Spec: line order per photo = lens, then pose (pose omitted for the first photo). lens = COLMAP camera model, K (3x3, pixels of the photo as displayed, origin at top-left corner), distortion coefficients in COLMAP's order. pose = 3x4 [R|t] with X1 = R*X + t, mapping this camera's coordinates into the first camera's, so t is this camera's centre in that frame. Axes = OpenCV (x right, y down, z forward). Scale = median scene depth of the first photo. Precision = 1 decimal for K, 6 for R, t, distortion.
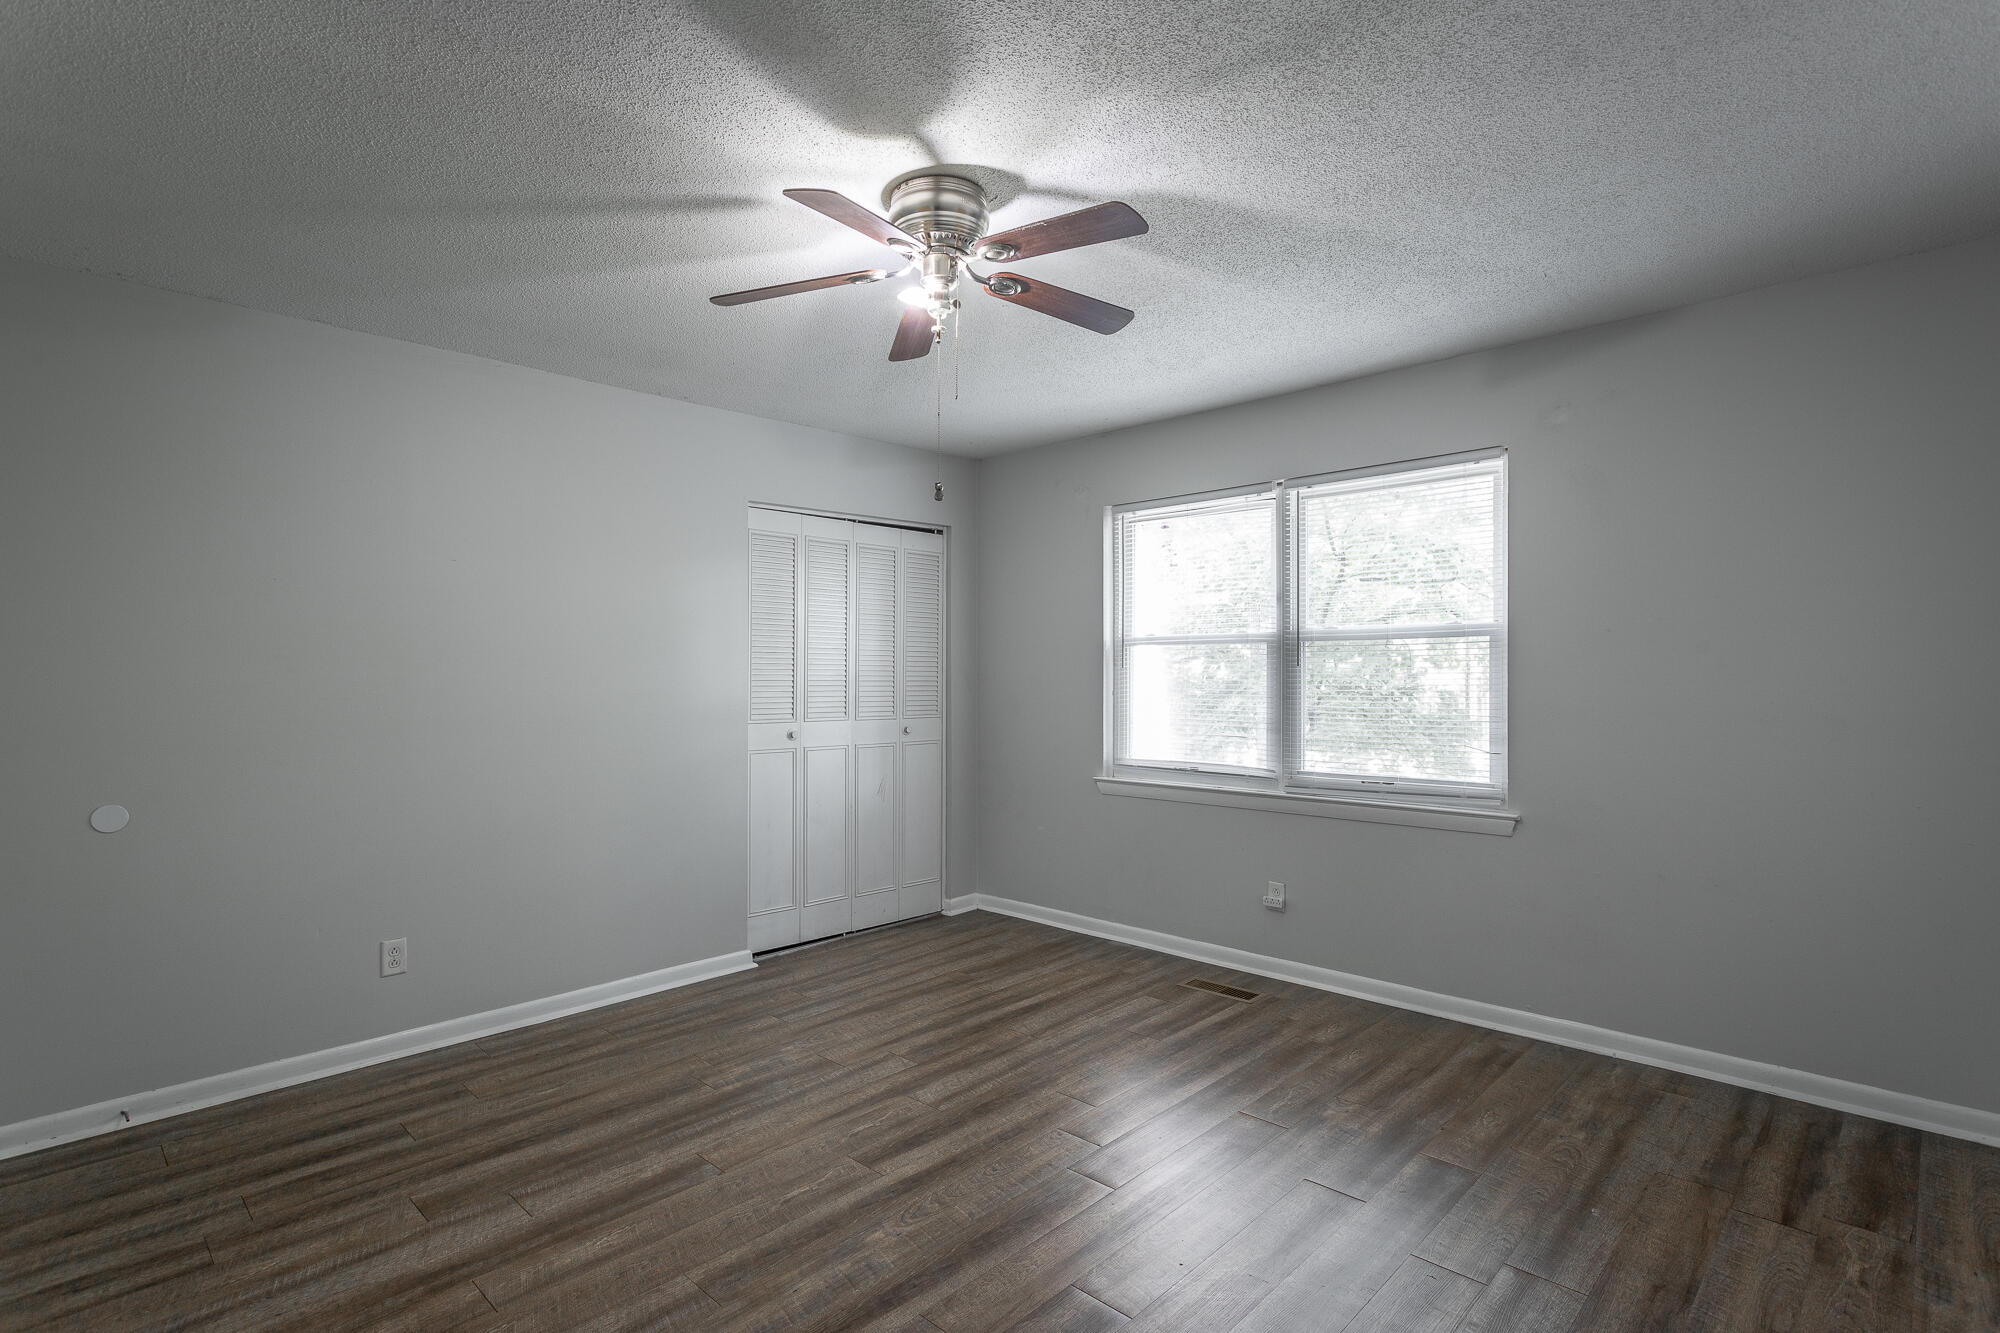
lens RADIAL K [[971.6, 0, 1007.1], [0, 971.6, 672.4], [0, 0, 1]] dist [-0.009372, 0.001826]
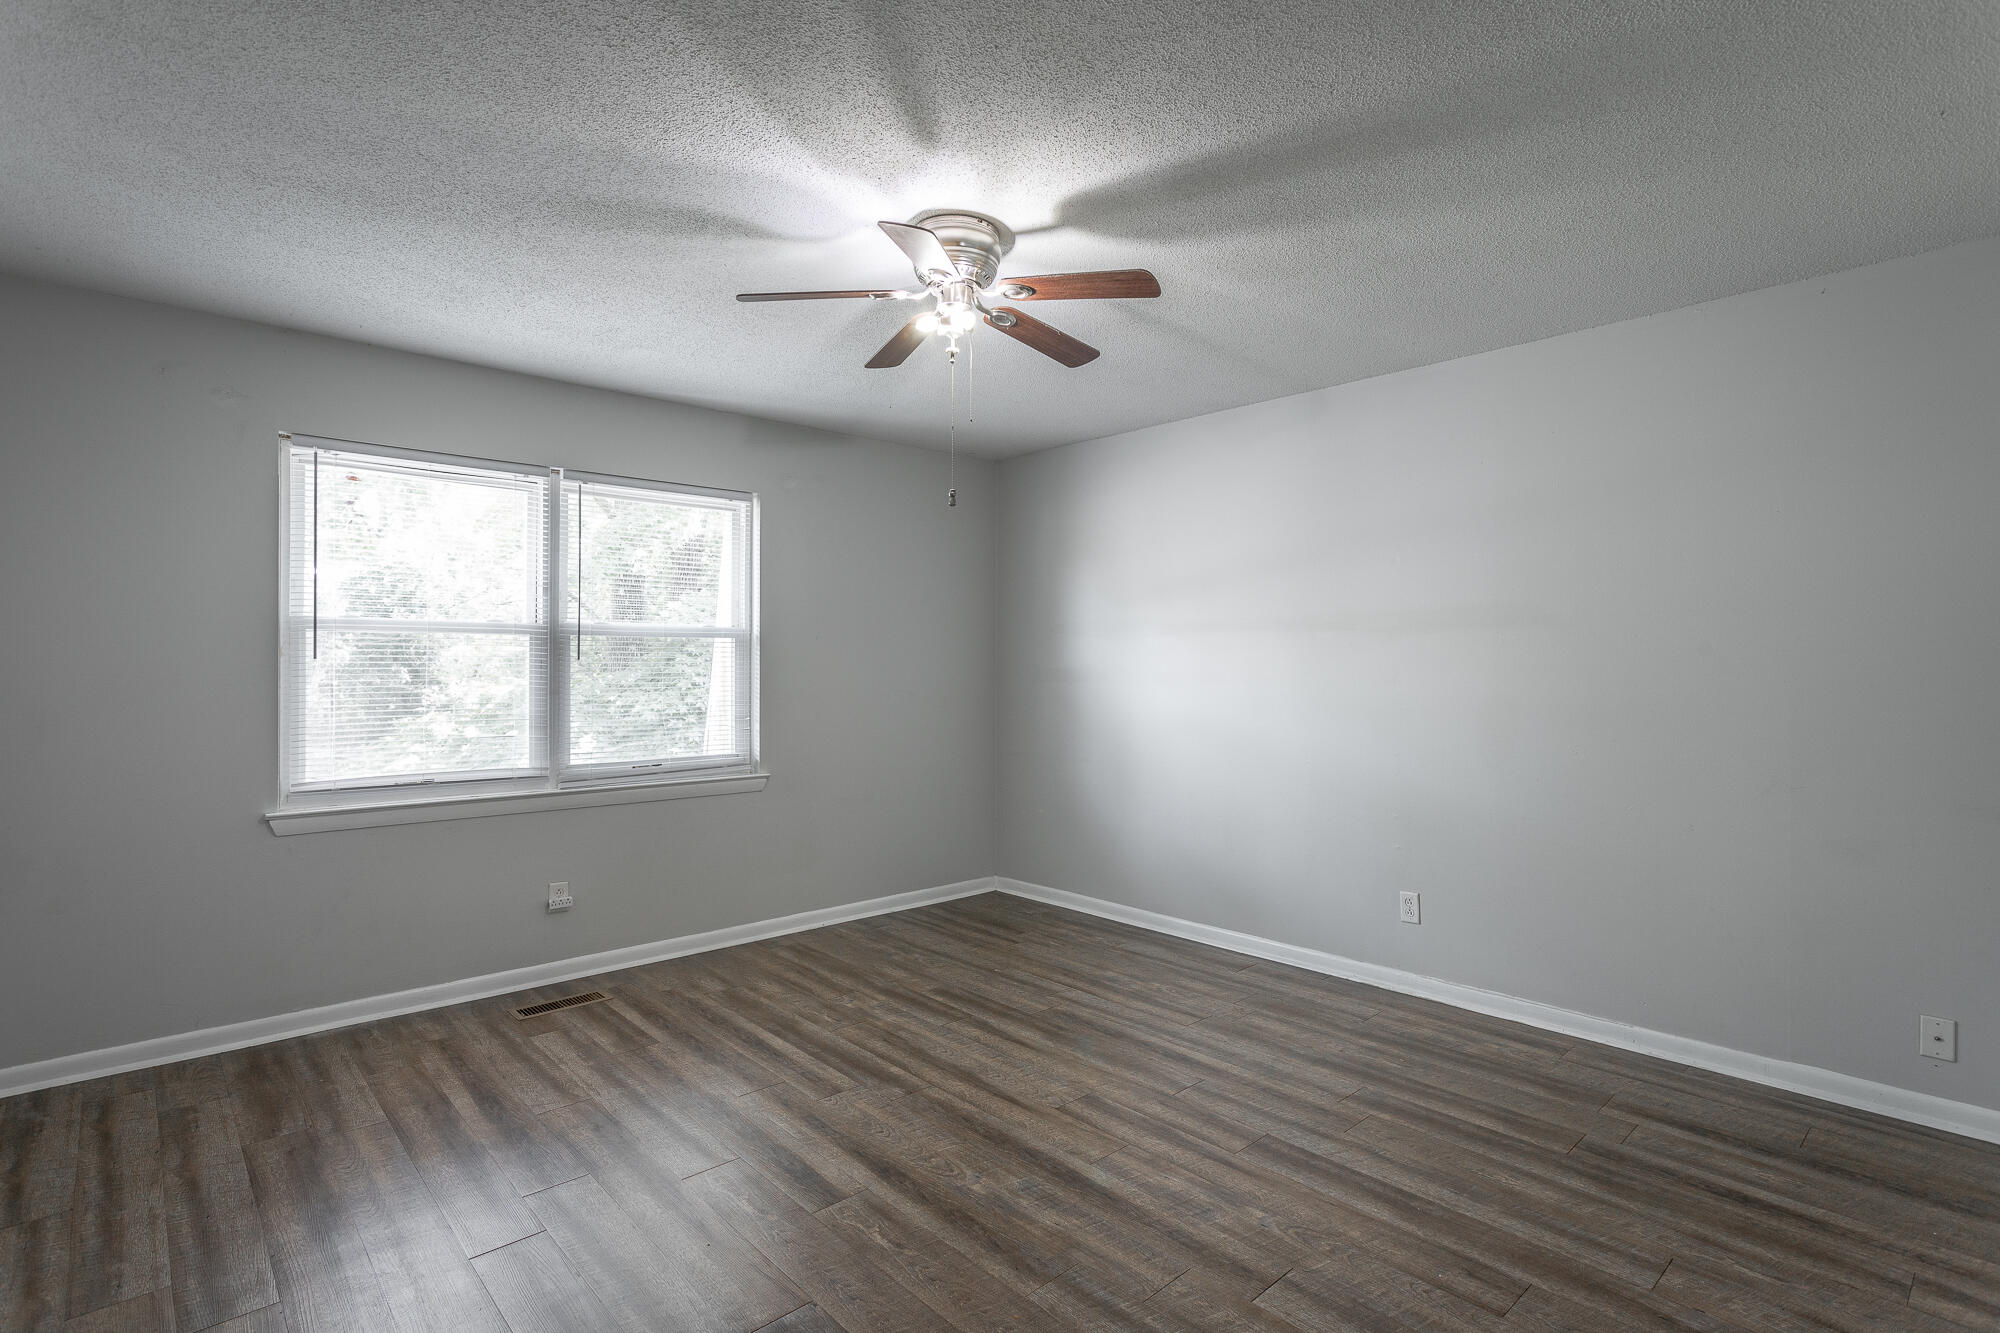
lens RADIAL K [[971.6, 0, 1007.1], [0, 971.6, 672.4], [0, 0, 1]] dist [-0.009372, 0.001826]
pose [[0.056016, -0.000740, 0.998430, -0.716398], [-0.001610, 0.999998, 0.000831, 0.005482], [-0.998429, -0.001654, 0.056015, 0.540026]]
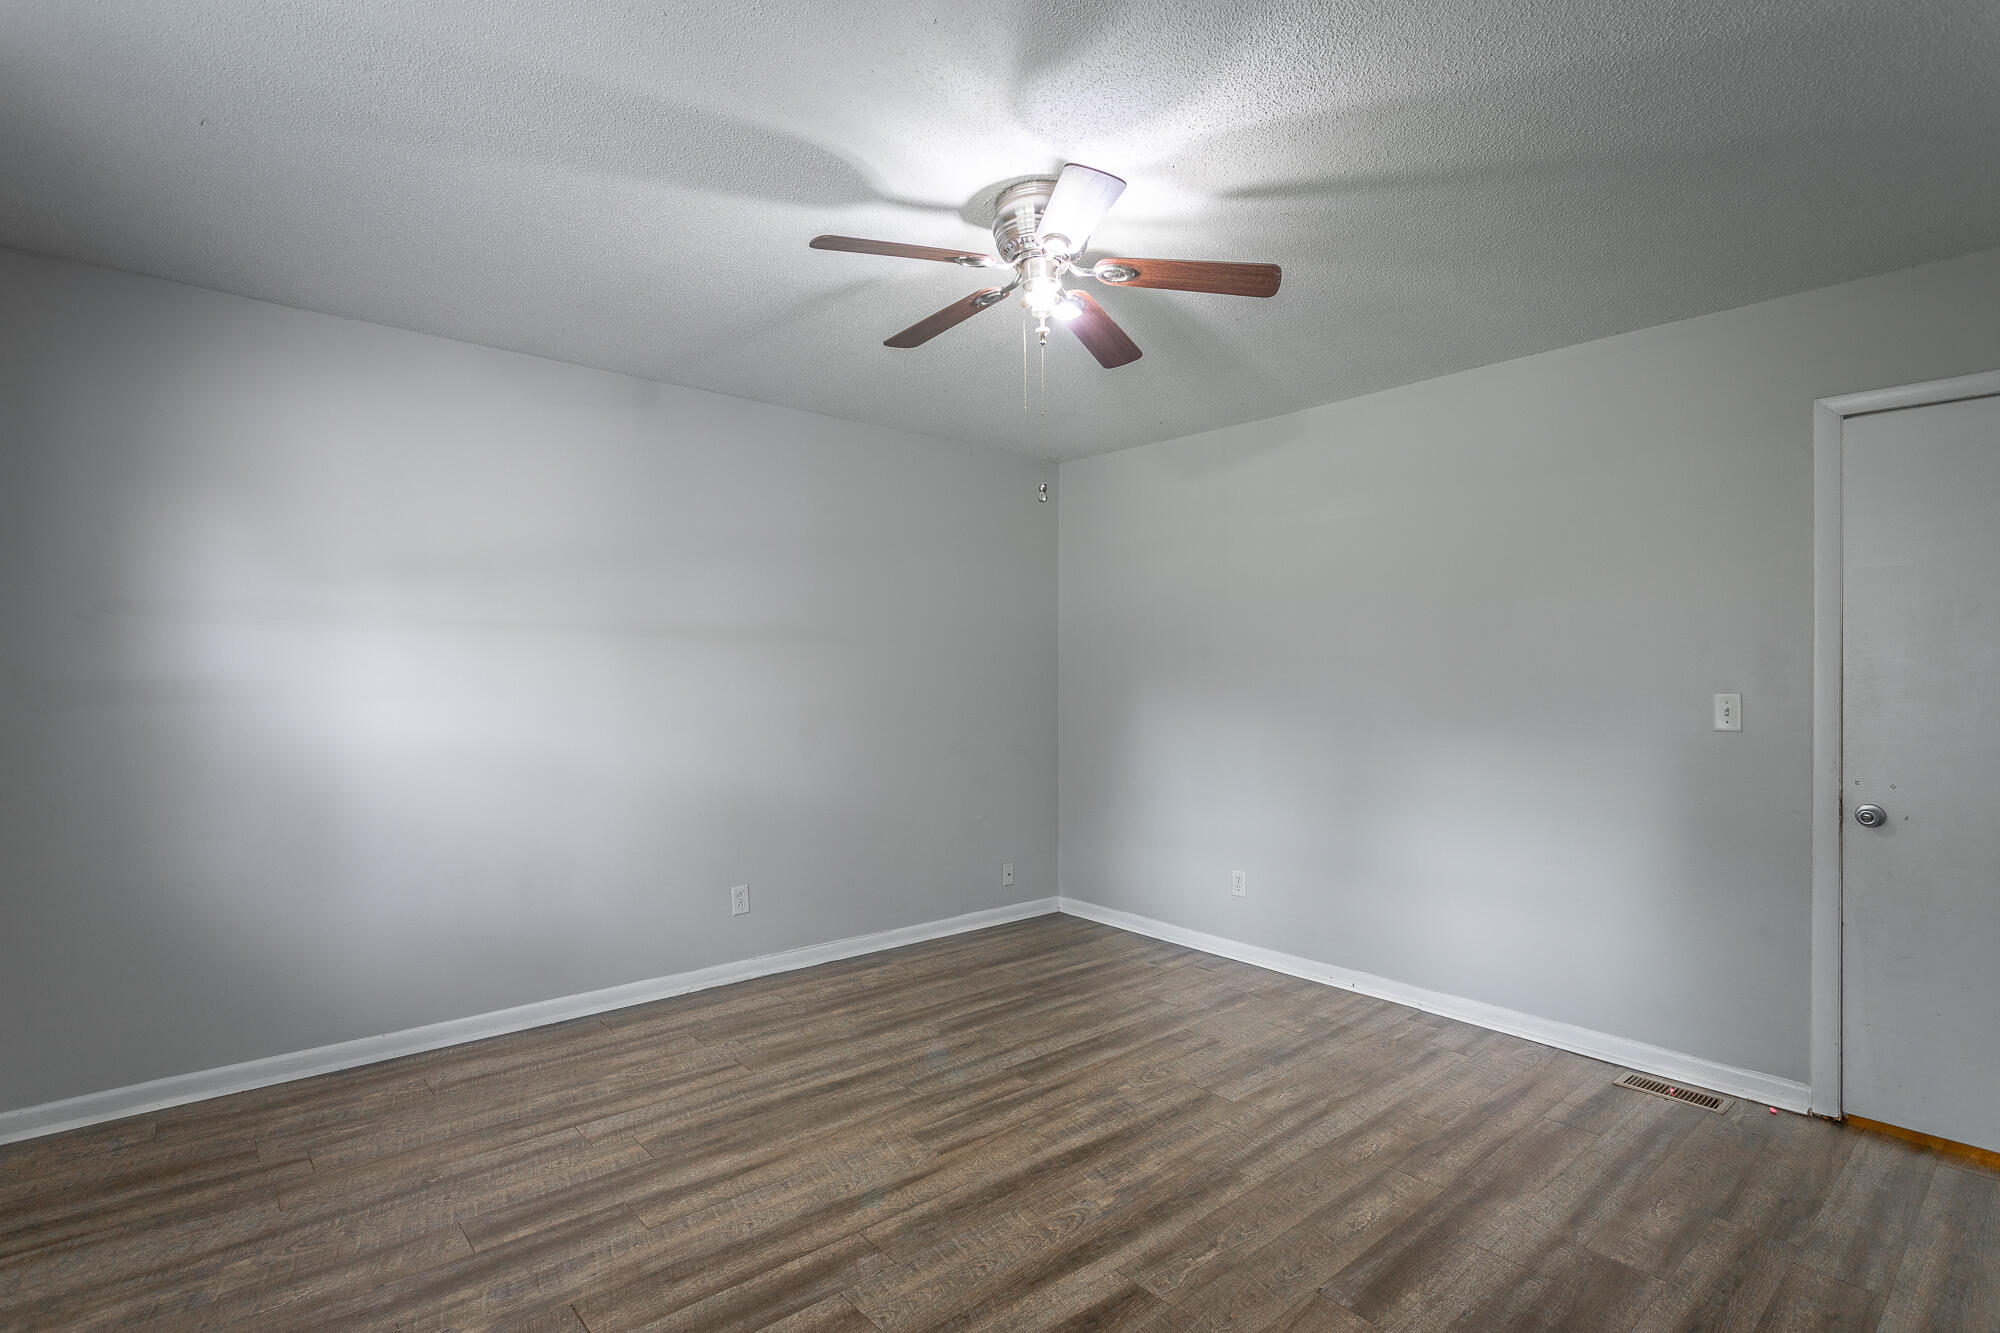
lens RADIAL K [[971.6, 0, 1007.1], [0, 971.6, 672.4], [0, 0, 1]] dist [-0.009372, 0.001826]
pose [[-0.996376, 0.005104, 0.084903, -0.072020], [0.004979, 0.999986, -0.001678, 0.000497], [-0.084910, -0.001249, -0.996388, 1.231624]]
